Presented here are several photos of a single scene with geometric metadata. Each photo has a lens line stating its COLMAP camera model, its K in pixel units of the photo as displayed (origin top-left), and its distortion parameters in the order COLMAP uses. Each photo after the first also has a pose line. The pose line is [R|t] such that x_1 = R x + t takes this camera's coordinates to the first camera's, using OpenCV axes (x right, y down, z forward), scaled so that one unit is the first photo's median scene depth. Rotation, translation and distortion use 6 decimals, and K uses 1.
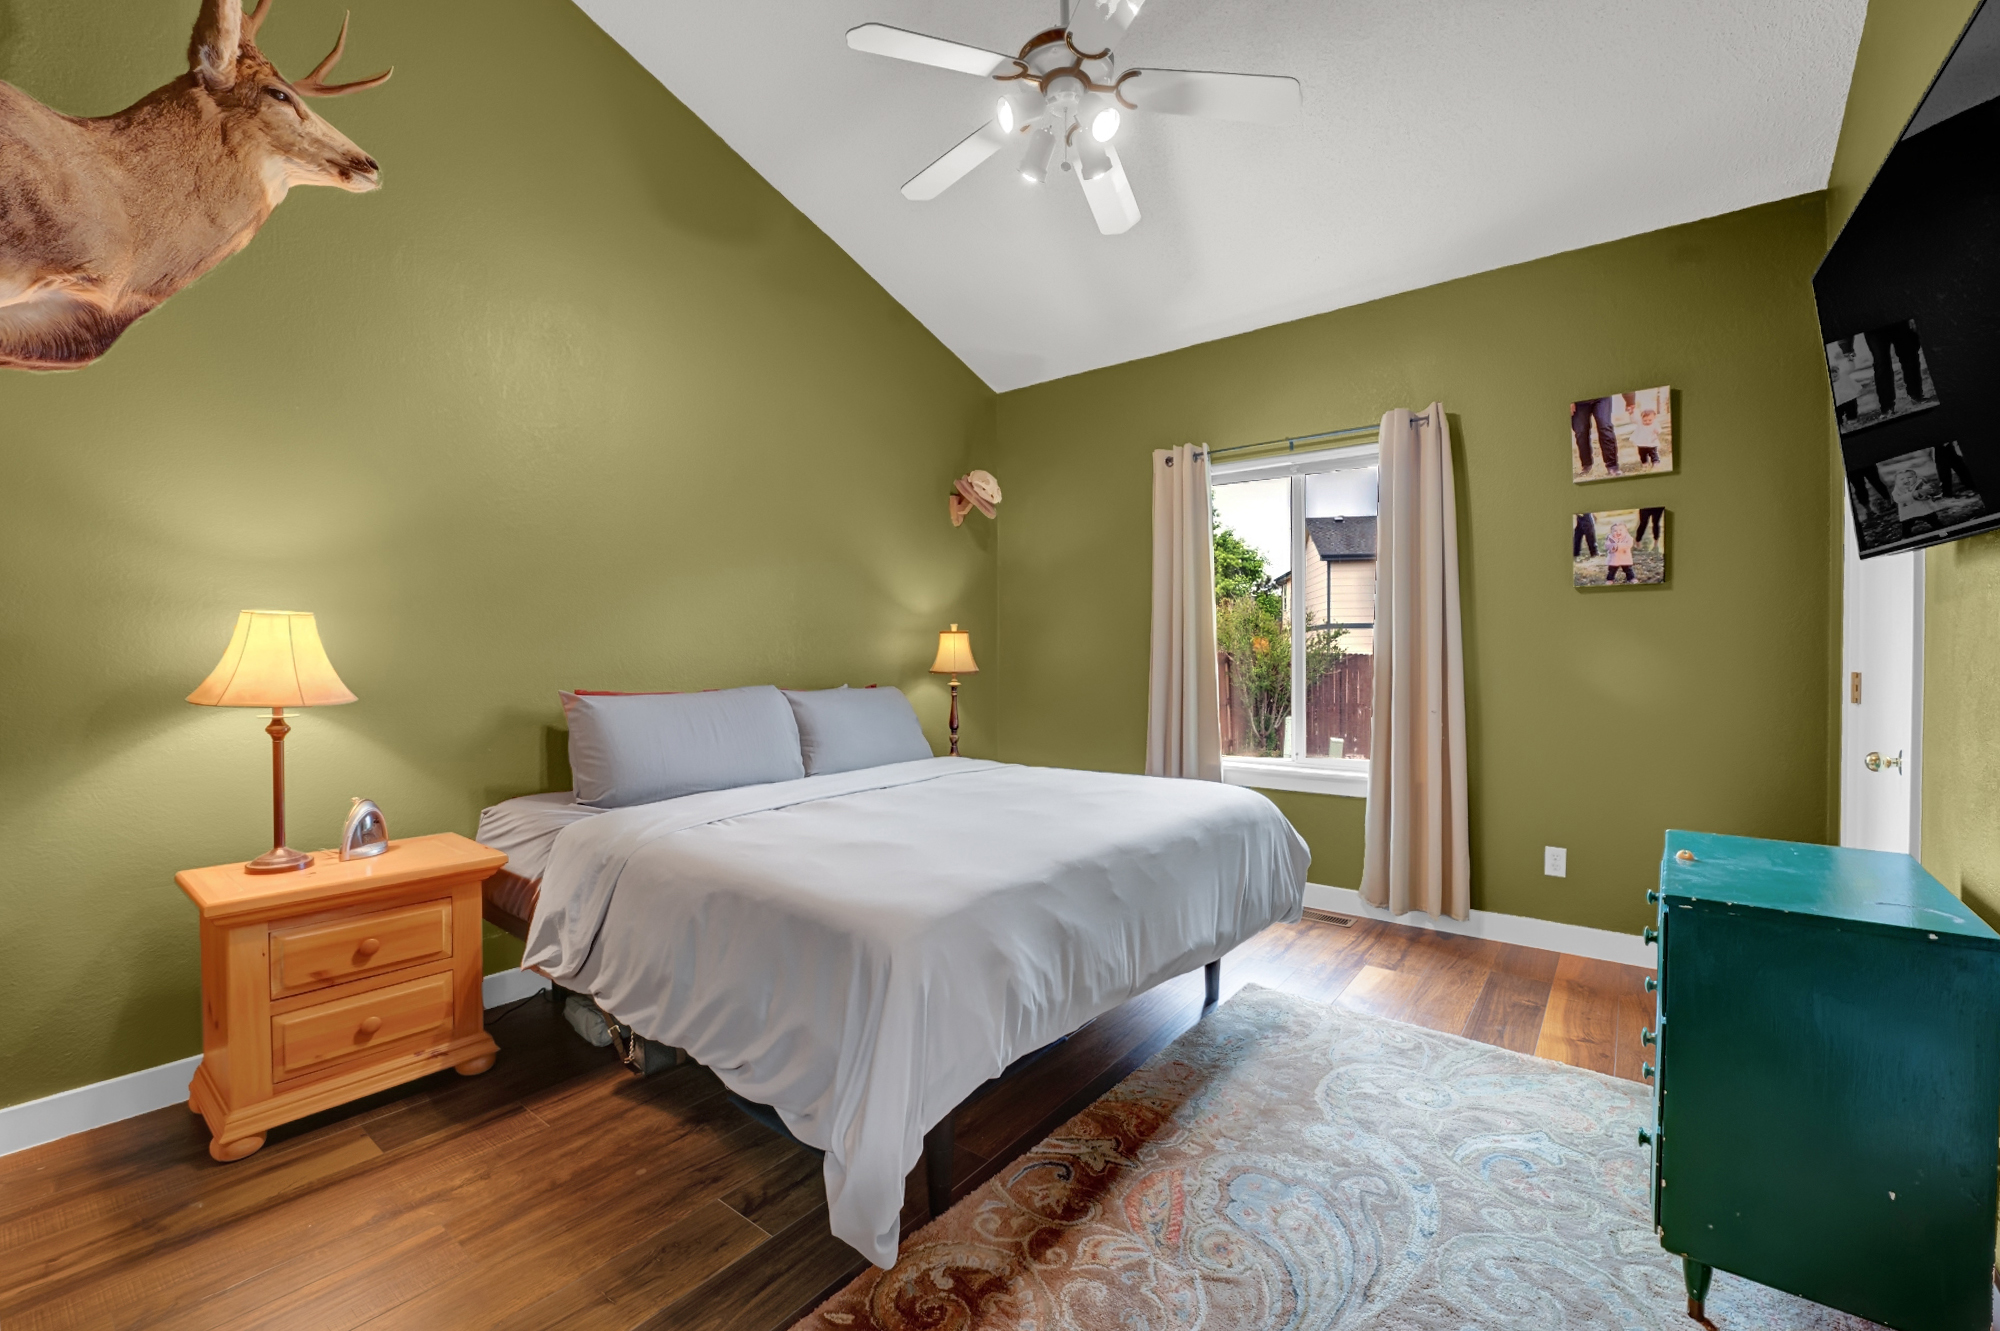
lens RADIAL K [[848.2, 0, 1000.0], [0, 848.2, 665.5], [0, 0, 1]] dist [-0.002728, -0.000615]
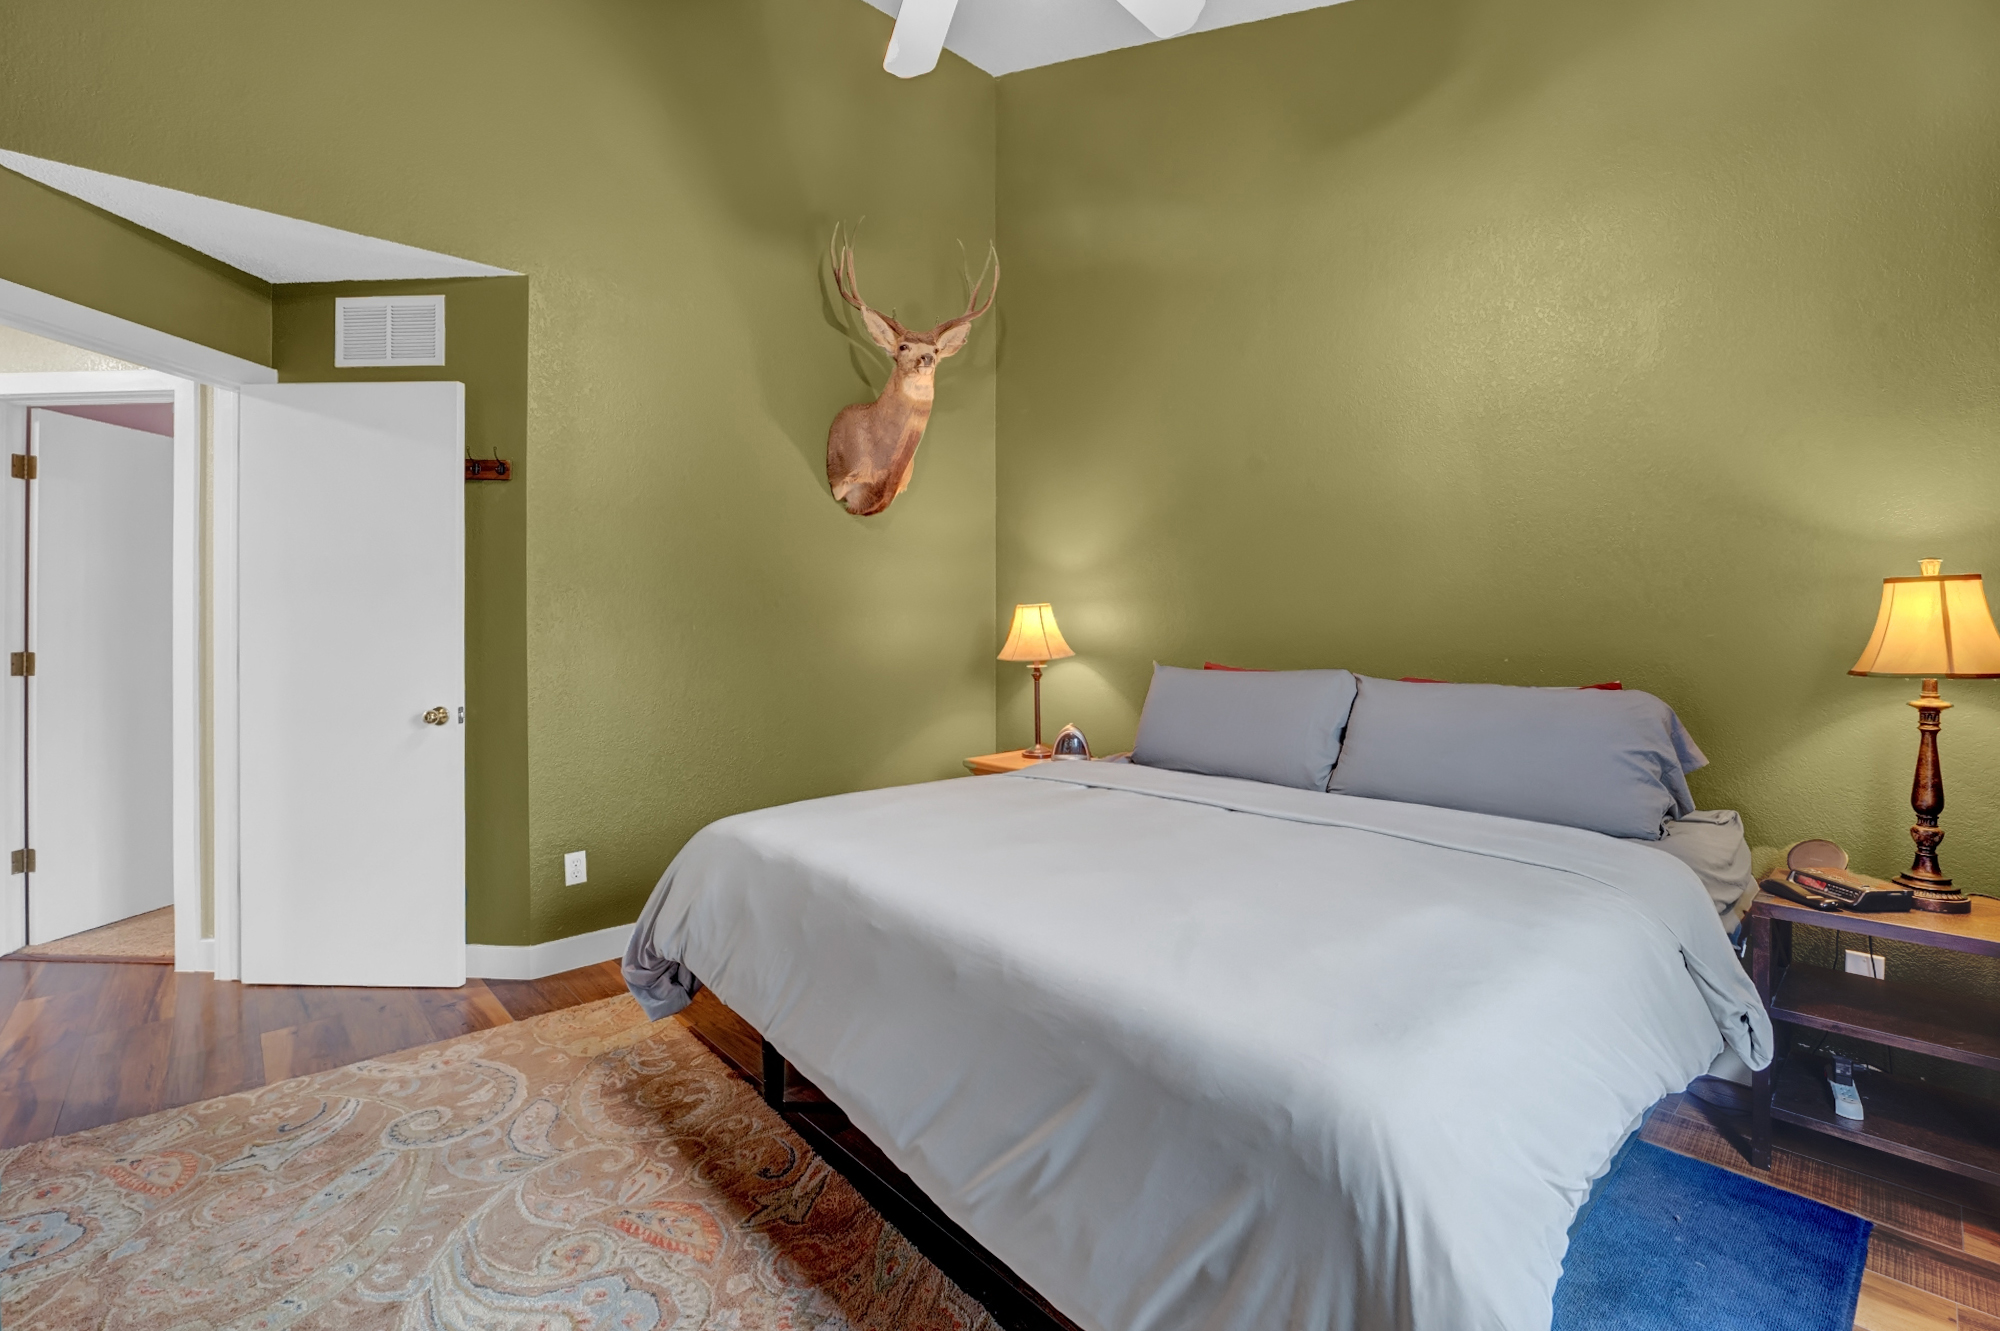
lens RADIAL K [[848.2, 0, 1000.0], [0, 848.2, 665.5], [0, 0, 1]] dist [-0.002728, -0.000615]
pose [[-0.175058, 0.045050, -0.983527, 1.026034], [-0.006064, 0.998884, 0.046833, -0.027930], [0.984539, 0.014163, -0.174590, 1.528104]]
